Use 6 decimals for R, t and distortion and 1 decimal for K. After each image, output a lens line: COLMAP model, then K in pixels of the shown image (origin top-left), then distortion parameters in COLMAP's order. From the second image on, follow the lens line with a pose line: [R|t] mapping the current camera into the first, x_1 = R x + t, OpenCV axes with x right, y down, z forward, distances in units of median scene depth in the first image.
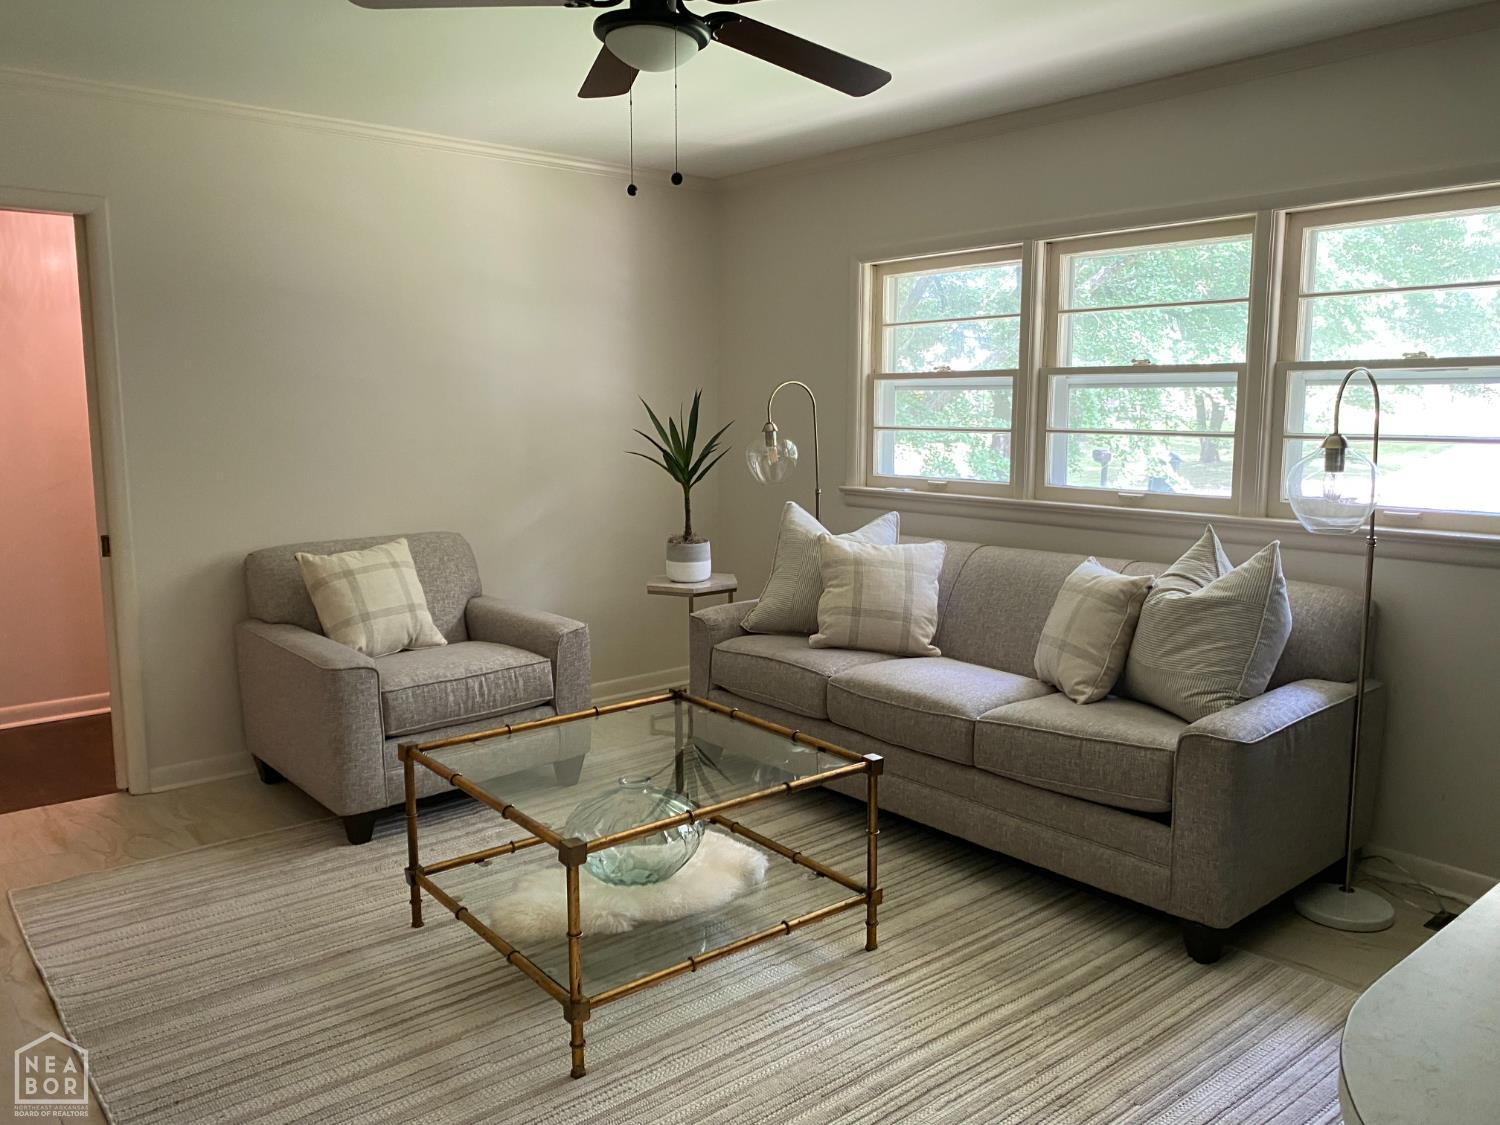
lens RADIAL K [[1156.9, 0, 761.3], [0, 1156.9, 558.5], [0, 0, 1]] dist [0.060633, -0.082492]
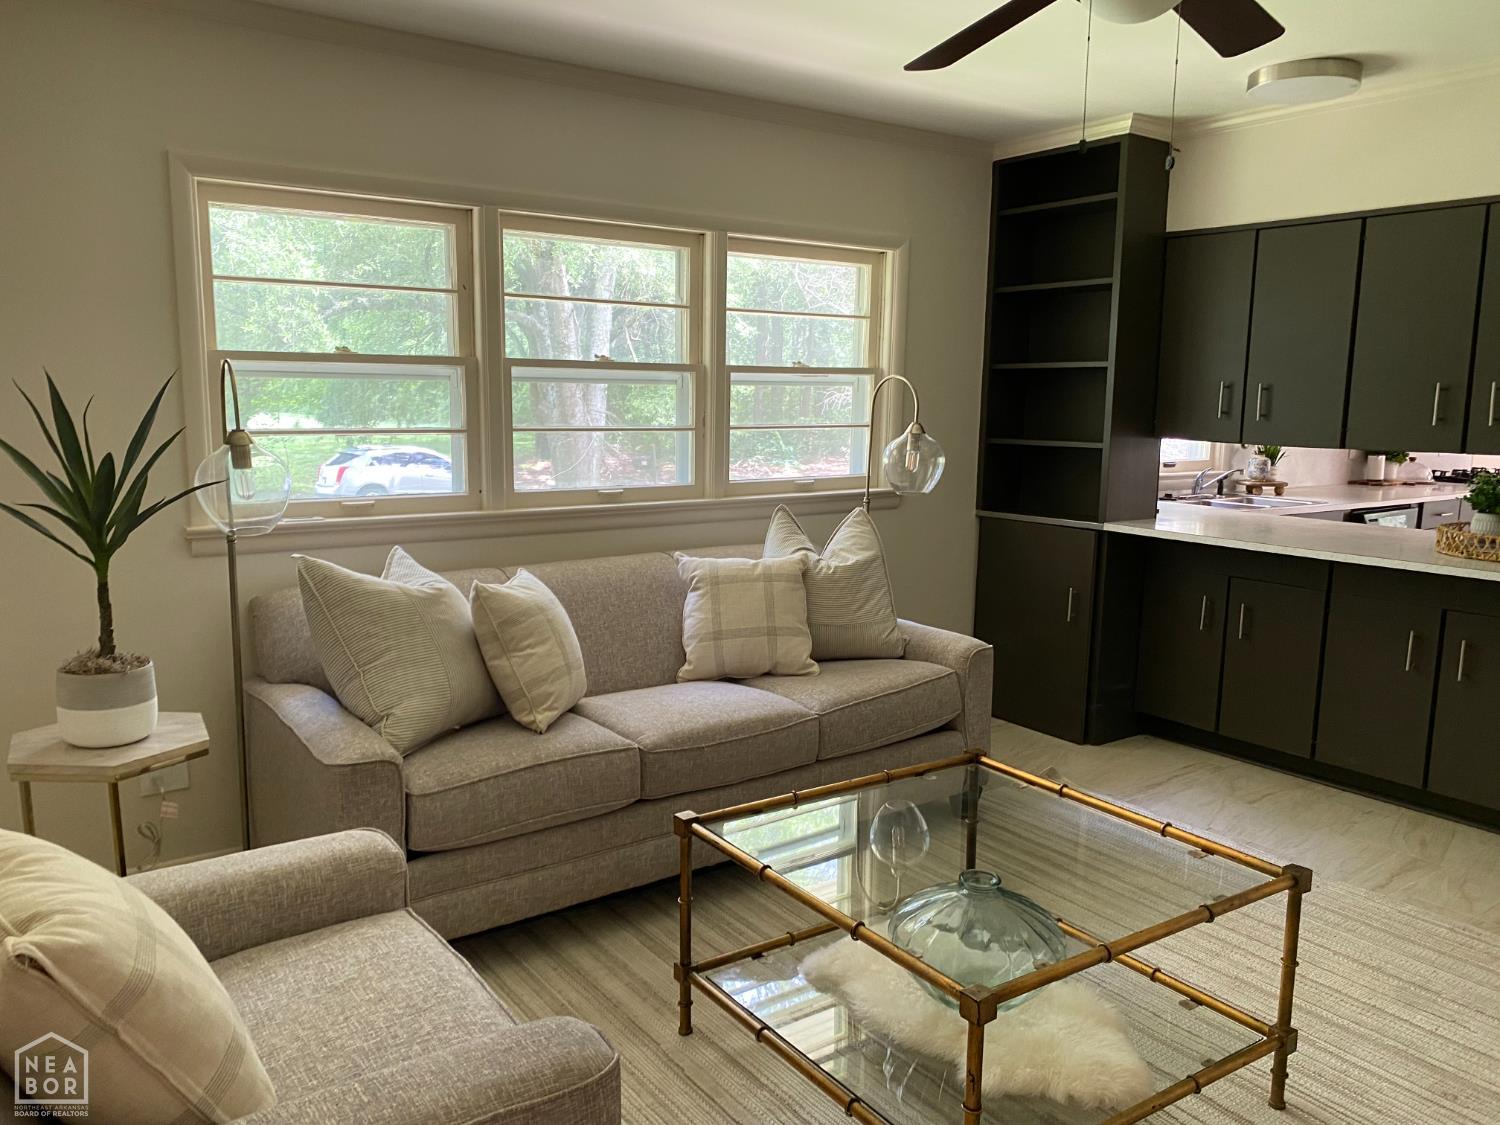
lens RADIAL K [[1156.9, 0, 756.3], [0, 1156.9, 565.7], [0, 0, 1]] dist [0.060633, -0.082492]
pose [[0.082415, -0.145170, 0.985968, -0.619259], [0.127957, 0.982687, 0.133991, -0.102678], [-0.988349, 0.115119, 0.099564, 0.741951]]
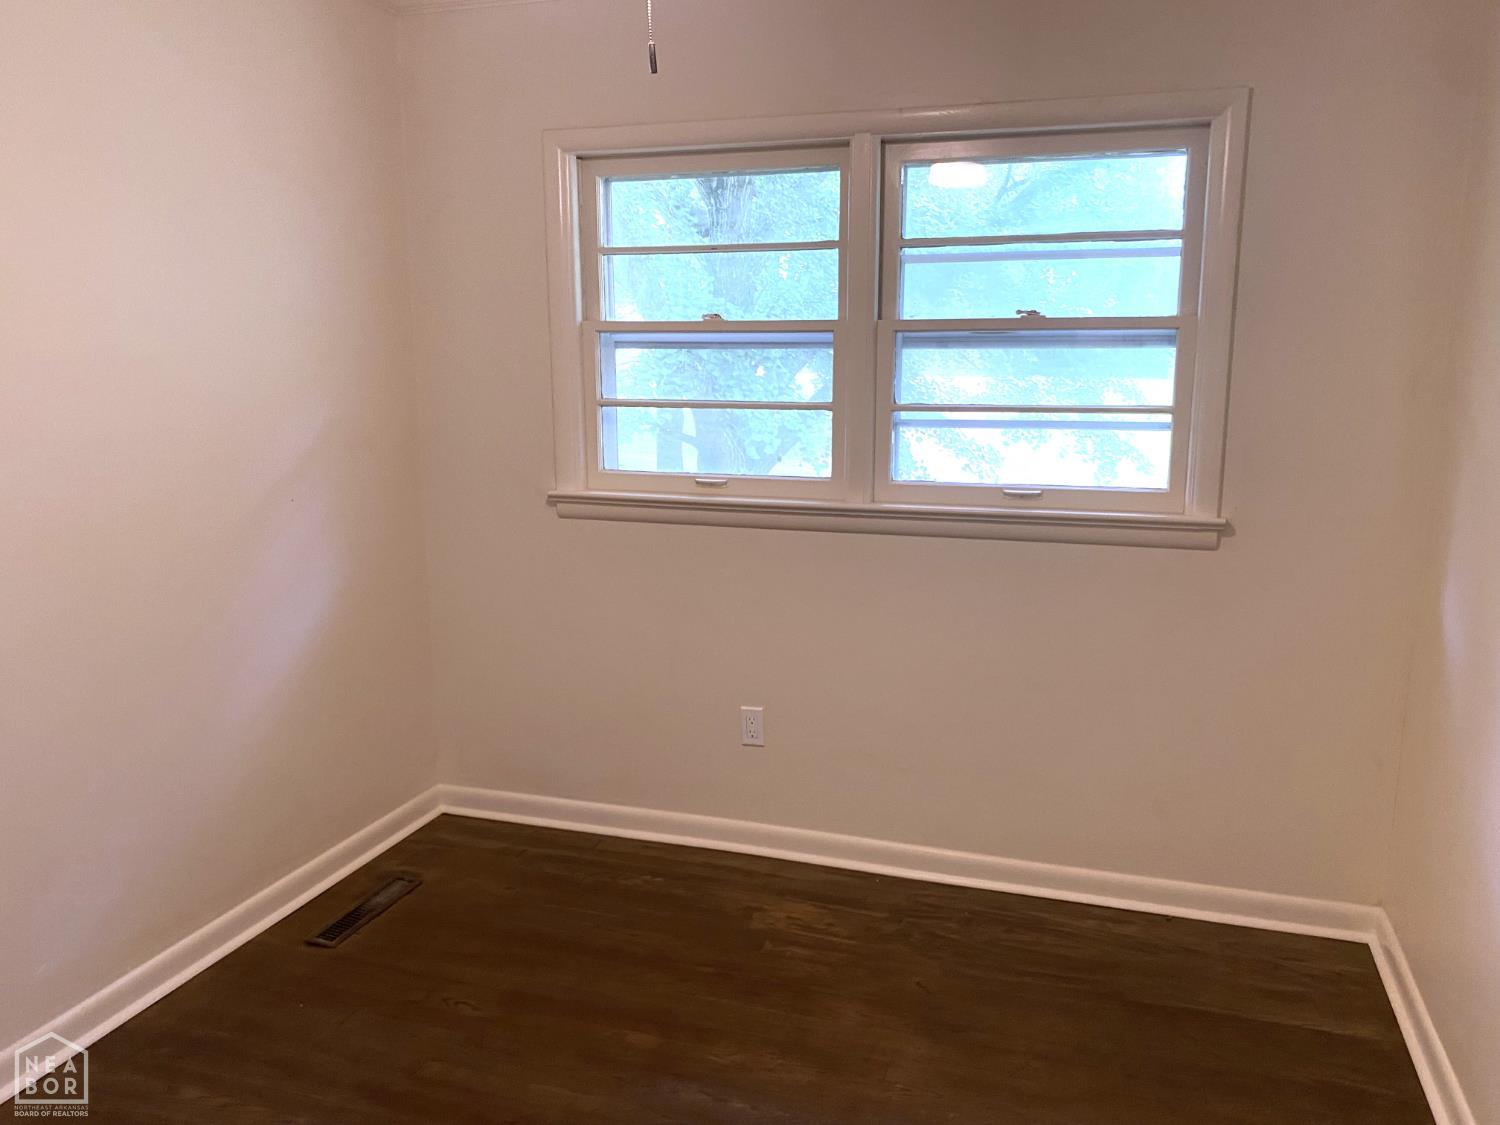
lens RADIAL K [[1308.6, 0, 752.0], [0, 1308.6, 567.1], [0, 0, 1]] dist [0.101185, 0.003042]
pose [[0.827128, -0.075527, 0.556916, -0.299548], [0.062257, 0.997144, 0.042764, -0.049718], [-0.558555, -0.000699, 0.829467, 0.356874]]
